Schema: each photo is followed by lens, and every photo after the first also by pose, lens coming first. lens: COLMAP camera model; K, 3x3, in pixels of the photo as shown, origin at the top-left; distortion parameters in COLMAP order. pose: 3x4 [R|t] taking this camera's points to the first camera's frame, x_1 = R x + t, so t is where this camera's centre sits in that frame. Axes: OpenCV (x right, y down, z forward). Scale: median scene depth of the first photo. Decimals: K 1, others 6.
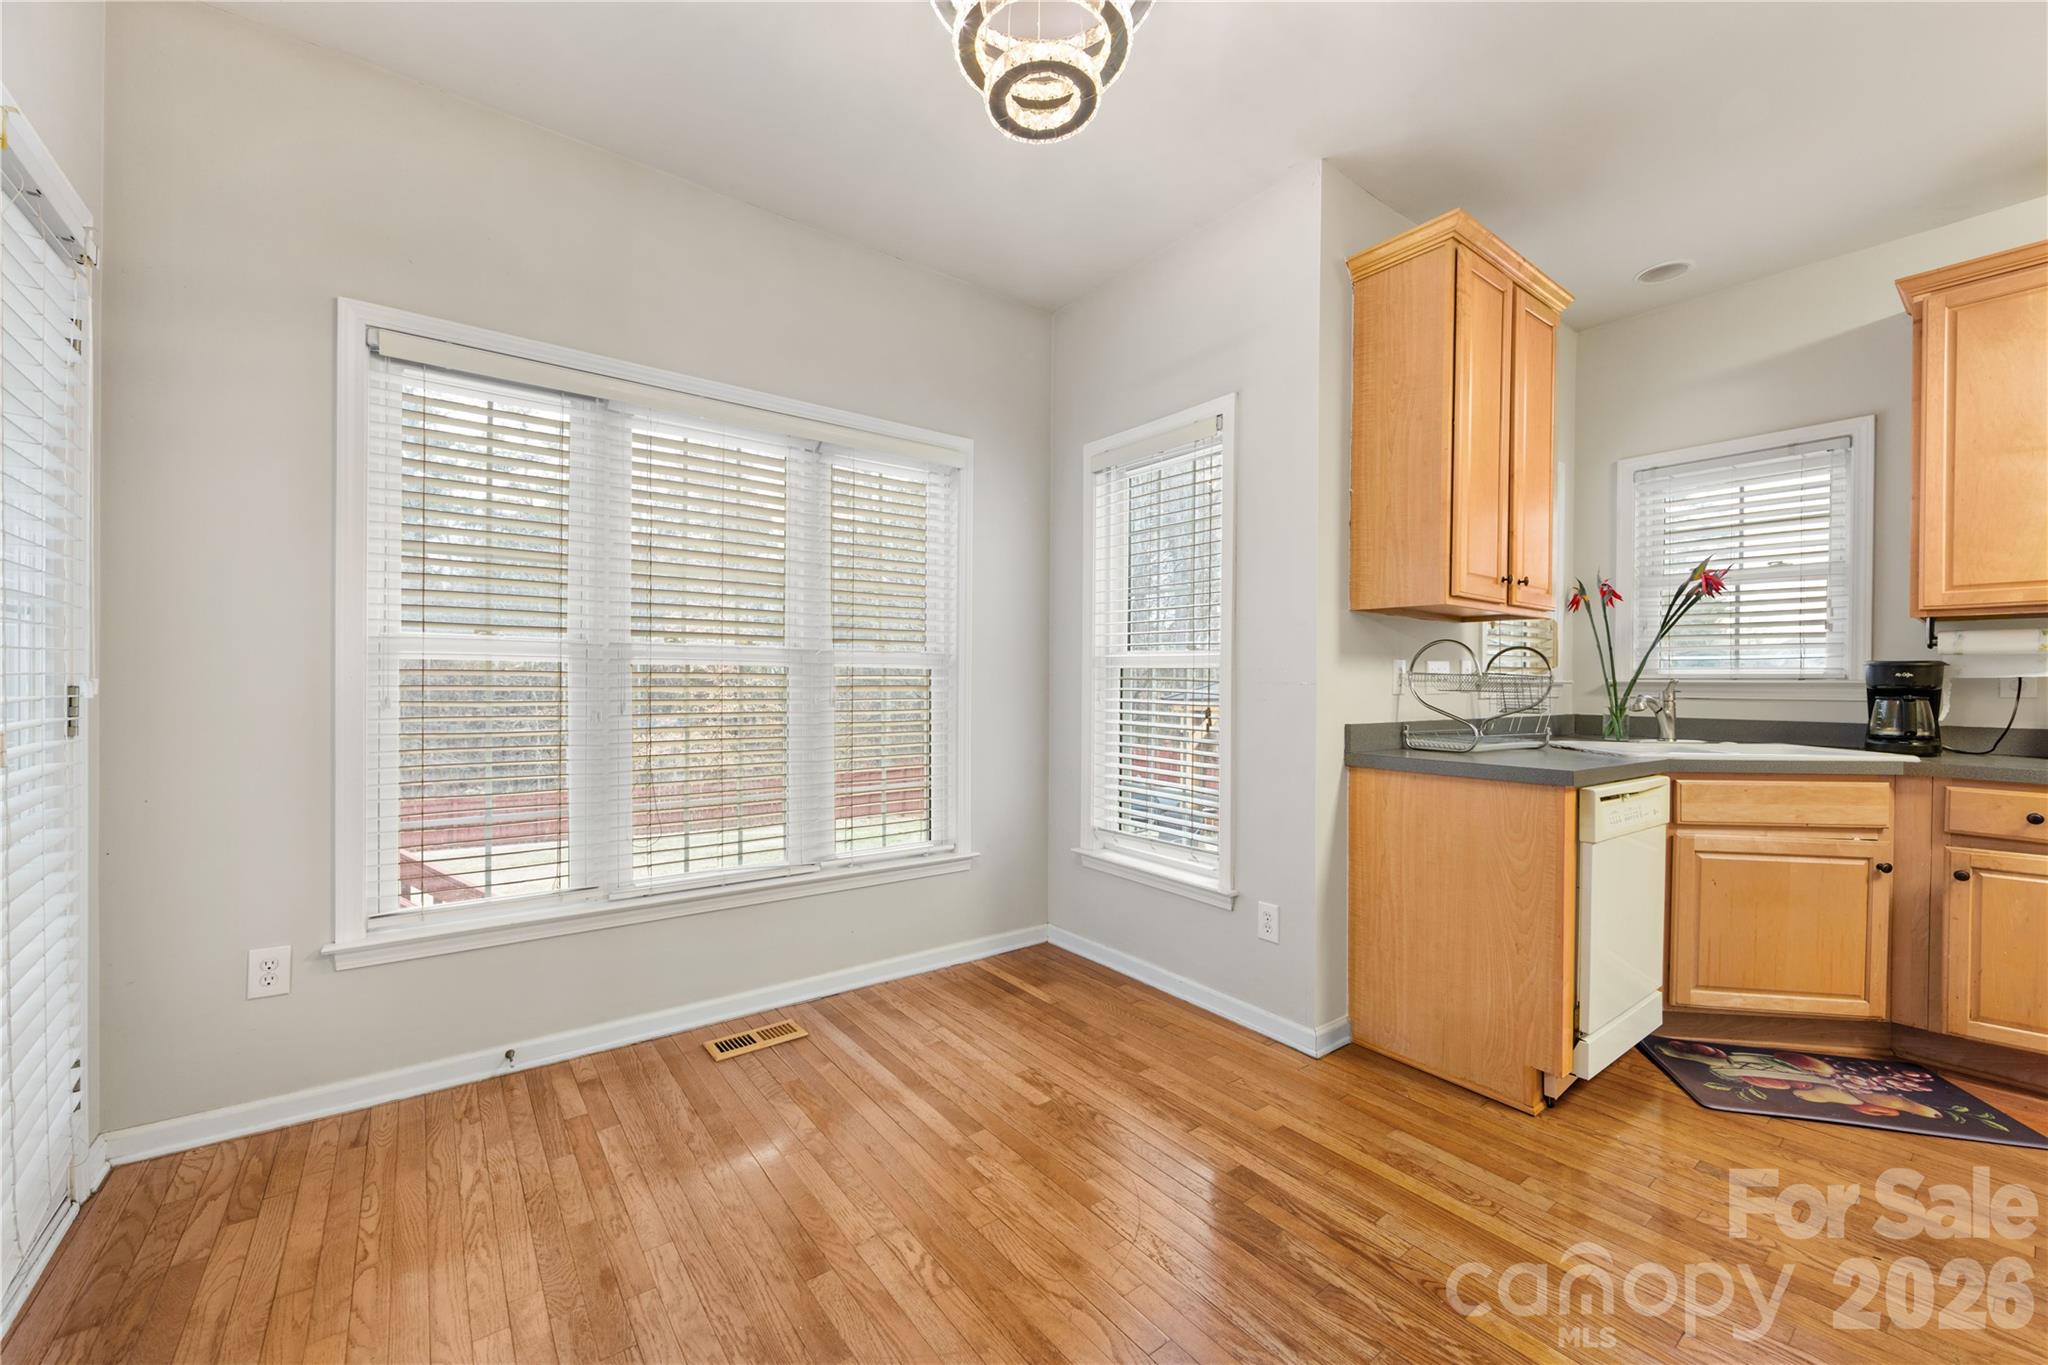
lens RADIAL K [[802.9, 0, 1022.1], [0, 802.9, 686.9], [0, 0, 1]] dist [-0.001776, -0.000431]
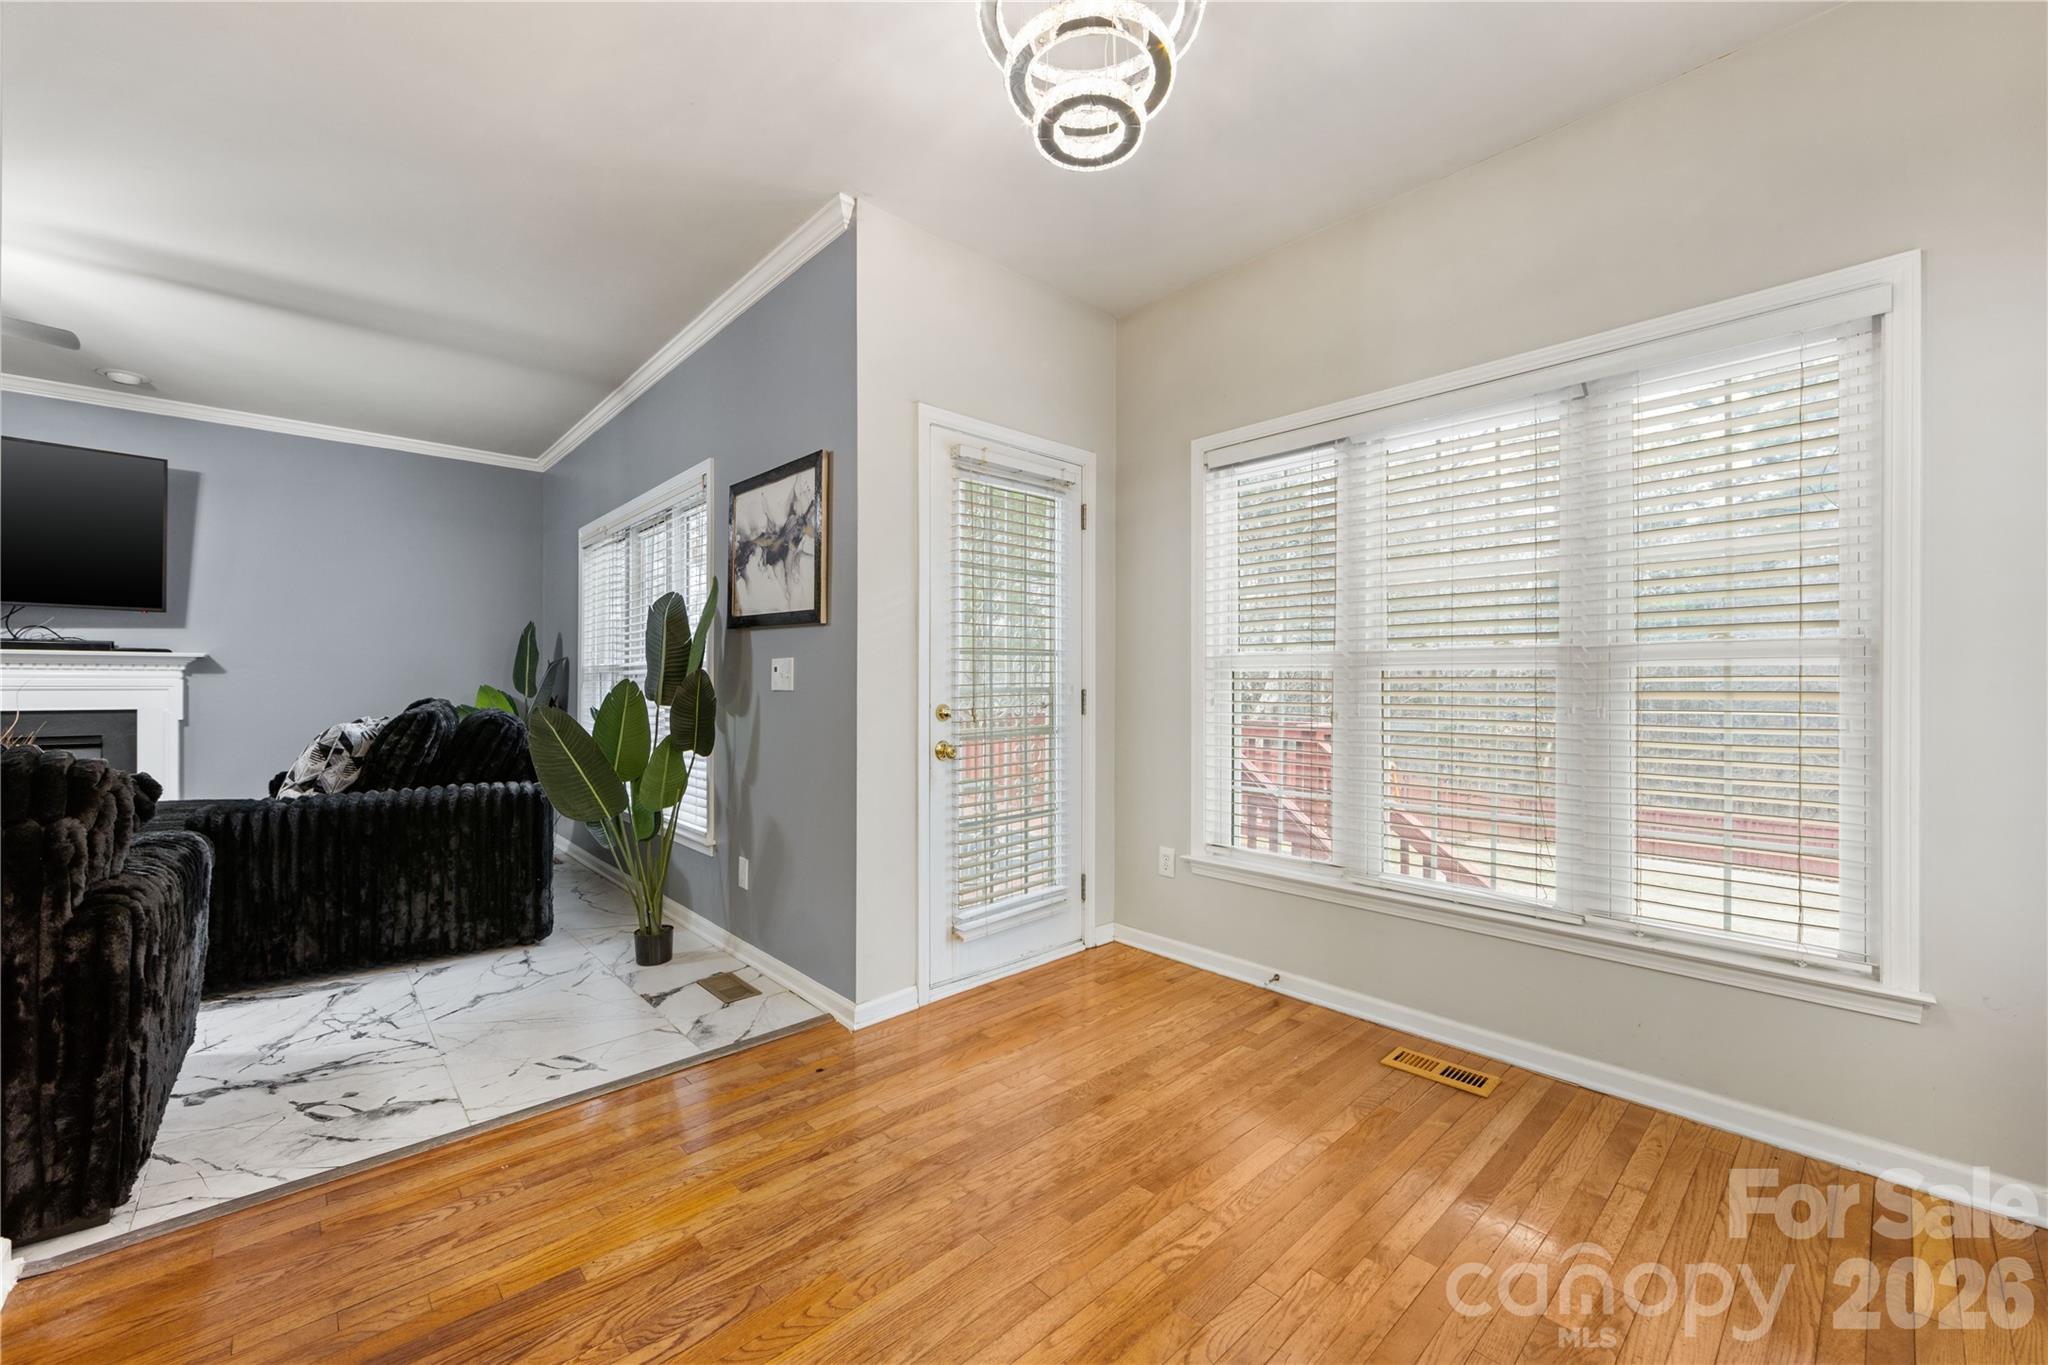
lens RADIAL K [[807.1, 0, 1021.1], [0, 807.1, 689.3], [0, 0, 1]] dist [-0.001233, -0.000273]
pose [[0.093337, -0.000663, -0.995634, 0.576809], [-0.004772, 0.999988, -0.001113, -0.000088], [0.995623, 0.004855, 0.093332, 0.443522]]
